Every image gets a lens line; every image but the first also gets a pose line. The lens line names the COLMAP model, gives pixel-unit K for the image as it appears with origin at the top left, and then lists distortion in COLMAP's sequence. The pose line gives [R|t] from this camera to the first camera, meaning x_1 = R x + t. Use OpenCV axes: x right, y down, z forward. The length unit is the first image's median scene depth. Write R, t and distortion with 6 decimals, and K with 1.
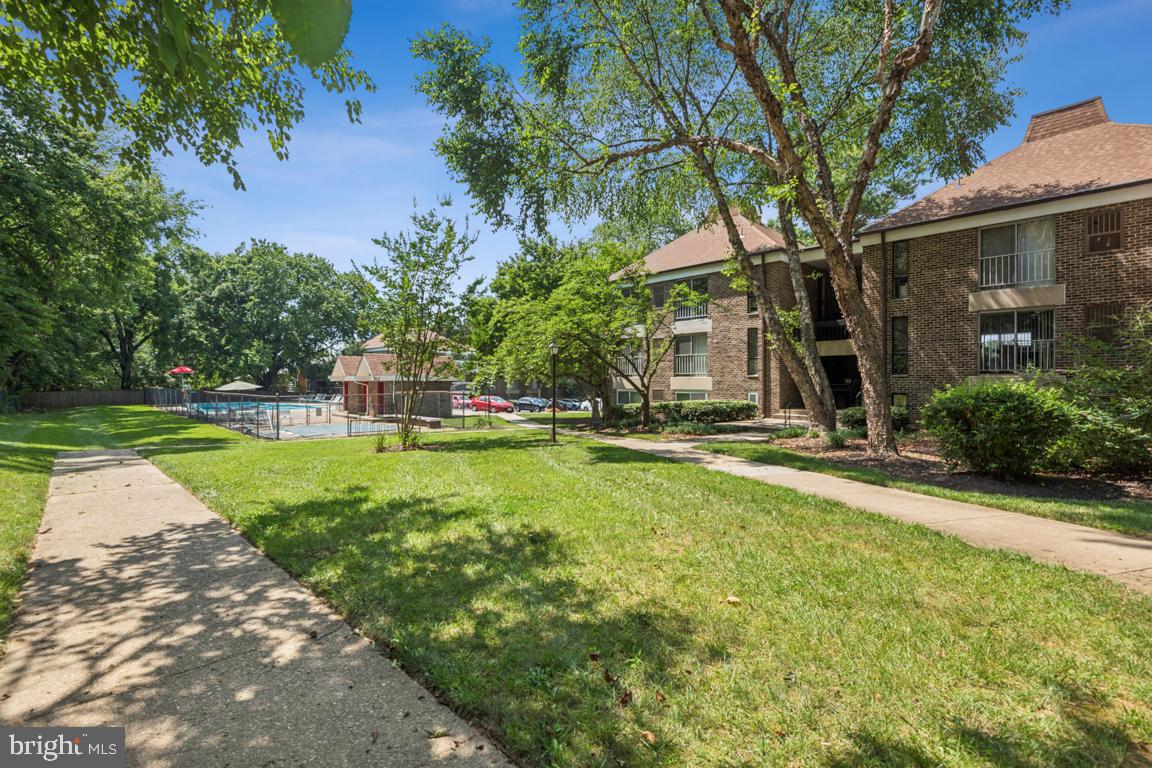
lens RADIAL K [[535.1, 0, 576.2], [0, 535.1, 384.5], [0, 0, 1]] dist [0.001261, 0.000085]
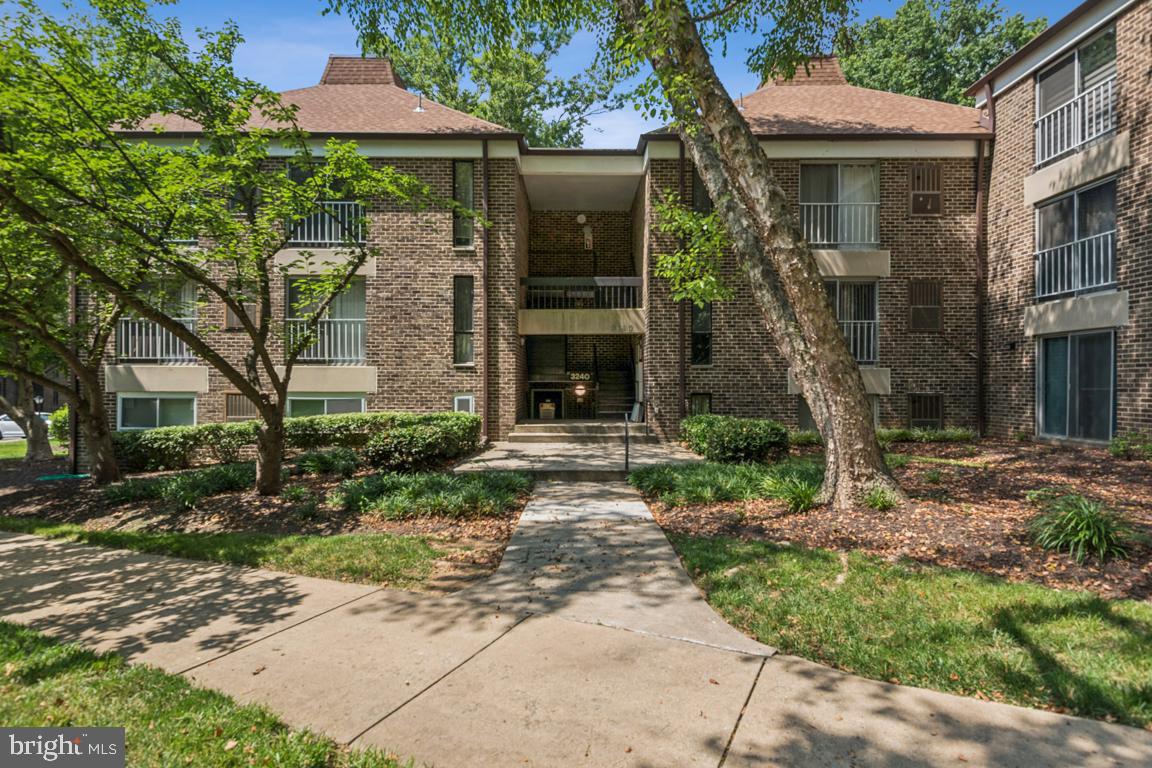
lens RADIAL K [[600.2, 0, 575.9], [0, 600.2, 379.7], [0, 0, 1]] dist [0.022419, -0.000025]
pose [[0.682995, -0.012340, 0.730319, -0.035053], [0.004622, 0.999910, 0.012572, -0.008132], [-0.730408, -0.005211, 0.682991, 0.510106]]
